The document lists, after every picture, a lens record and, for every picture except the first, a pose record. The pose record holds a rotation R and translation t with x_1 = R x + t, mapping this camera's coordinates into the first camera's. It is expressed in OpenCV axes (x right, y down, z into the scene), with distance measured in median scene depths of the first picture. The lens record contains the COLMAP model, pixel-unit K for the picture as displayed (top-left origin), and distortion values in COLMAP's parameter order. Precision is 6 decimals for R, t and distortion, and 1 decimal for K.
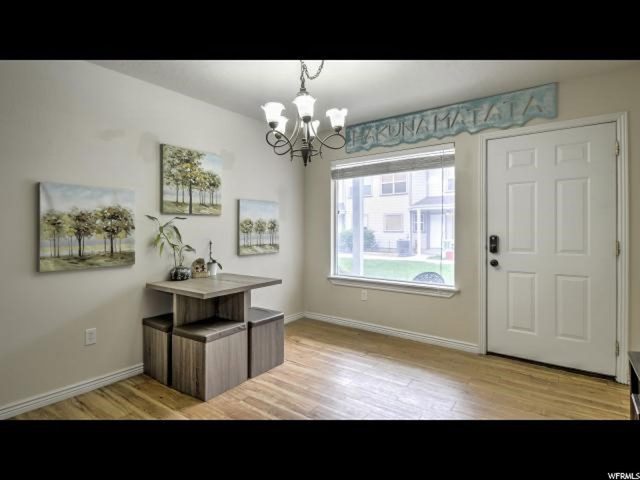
lens RADIAL K [[325.2, 0, 321.9], [0, 325.2, 228.8], [0, 0, 1]] dist [0.004406, -0.000039]
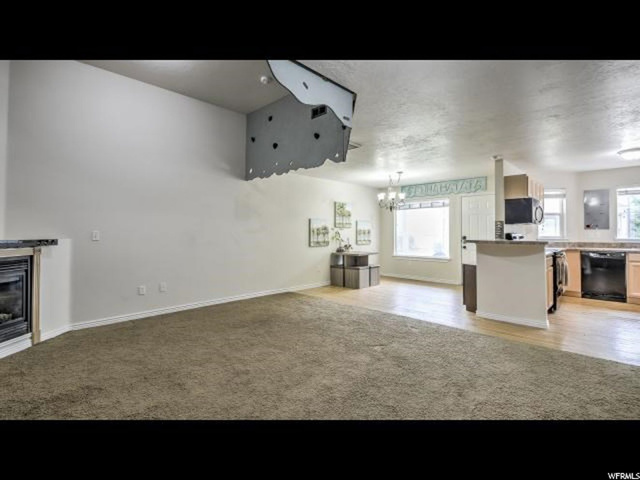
lens RADIAL K [[303.4, 0, 331.1], [0, 303.4, 225.6], [0, 0, 1]] dist [0.003979, 0.001770]
pose [[0.994842, -0.002189, -0.101408, -0.250130], [-0.000333, 0.999691, -0.024842, 0.000543], [0.101431, 0.024748, 0.994535, -1.433607]]
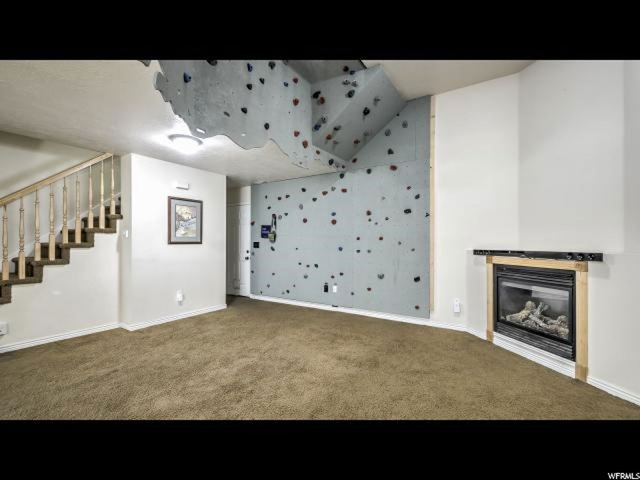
lens RADIAL K [[276.6, 0, 319.3], [0, 276.6, 240.3], [0, 0, 1]] dist [0.009491, -0.000852]
pose [[-0.997878, -0.002159, -0.065083, -0.590258], [-0.001729, 0.999976, -0.006652, -0.004920], [0.065096, -0.006525, -0.997858, 0.284627]]
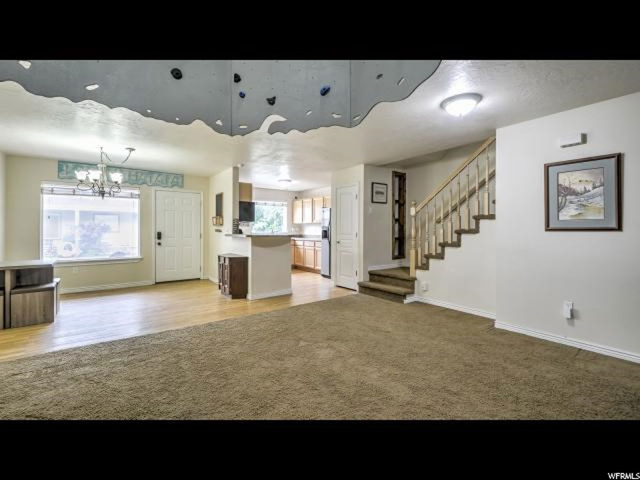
lens RADIAL K [[276.6, 0, 321.9], [0, 276.6, 228.0], [0, 0, 1]] dist [0.009491, -0.000852]
pose [[0.264352, 0.002964, 0.964422, -1.119418], [-0.000318, 0.999995, -0.002986, -0.000771], [-0.964426, 0.000483, 0.264352, -0.674101]]
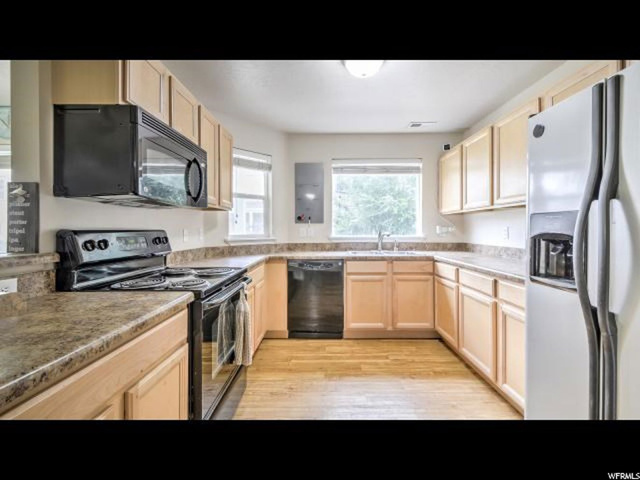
lens RADIAL K [[276.6, 0, 322.4], [0, 276.6, 231.2], [0, 0, 1]] dist [0.009491, -0.000852]
pose [[0.794662, -0.008389, 0.606994, 0.639785], [0.006668, 0.999965, 0.005090, 0.004113], [-0.607016, 0.000003, 0.794690, -0.196852]]
